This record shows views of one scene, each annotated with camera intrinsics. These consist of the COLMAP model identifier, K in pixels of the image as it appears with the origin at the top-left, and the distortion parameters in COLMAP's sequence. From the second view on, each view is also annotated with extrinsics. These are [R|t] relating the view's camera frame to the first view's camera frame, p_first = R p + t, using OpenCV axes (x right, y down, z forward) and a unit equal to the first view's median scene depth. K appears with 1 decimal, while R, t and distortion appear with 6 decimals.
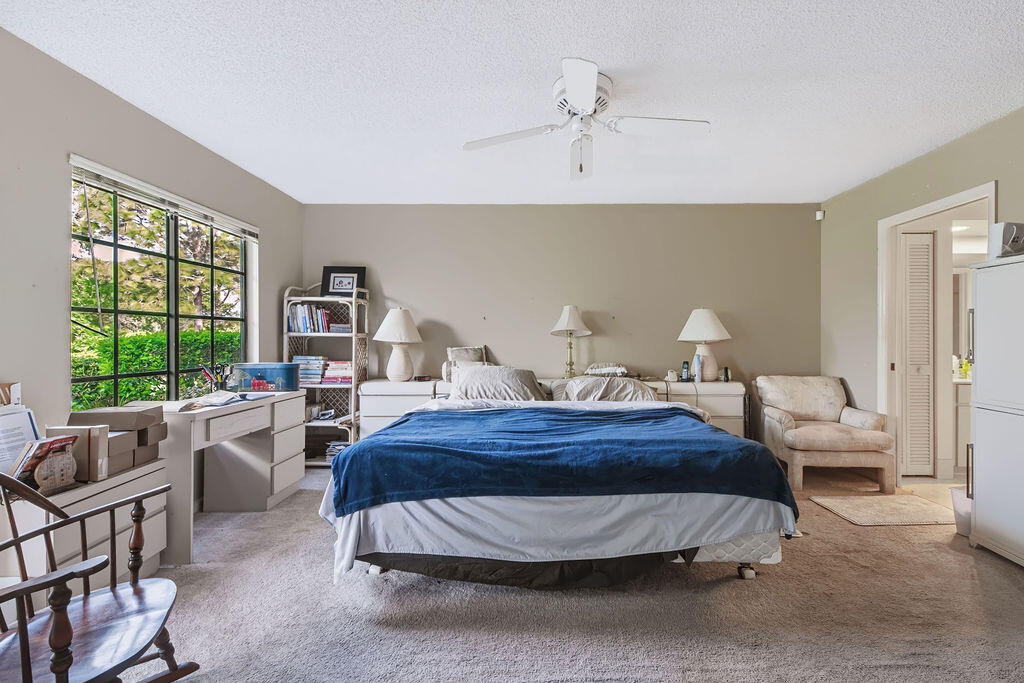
lens RADIAL K [[451.5, 0, 544.1], [0, 451.5, 338.6], [0, 0, 1]] dist [0.002338, 0.000368]
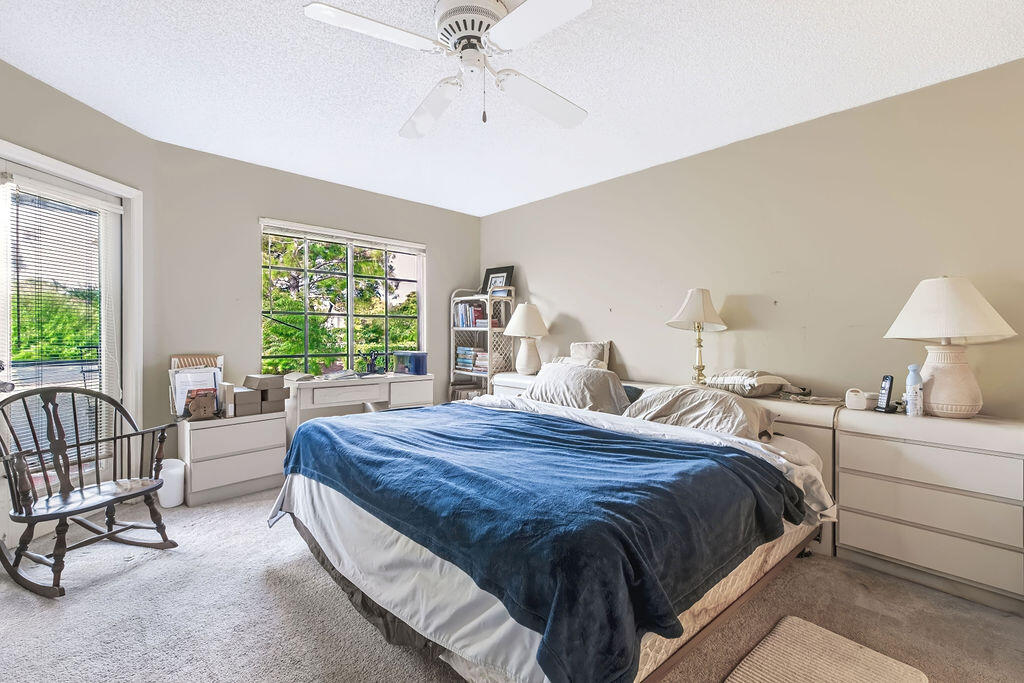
lens RADIAL K [[451.5, 0, 513.6], [0, 451.5, 334.0], [0, 0, 1]] dist [0.002338, 0.000368]
pose [[0.686156, 0.005900, -0.727431, 0.411091], [-0.006923, 0.999975, 0.001581, 0.001541], [0.727422, 0.003951, 0.686179, 0.286419]]
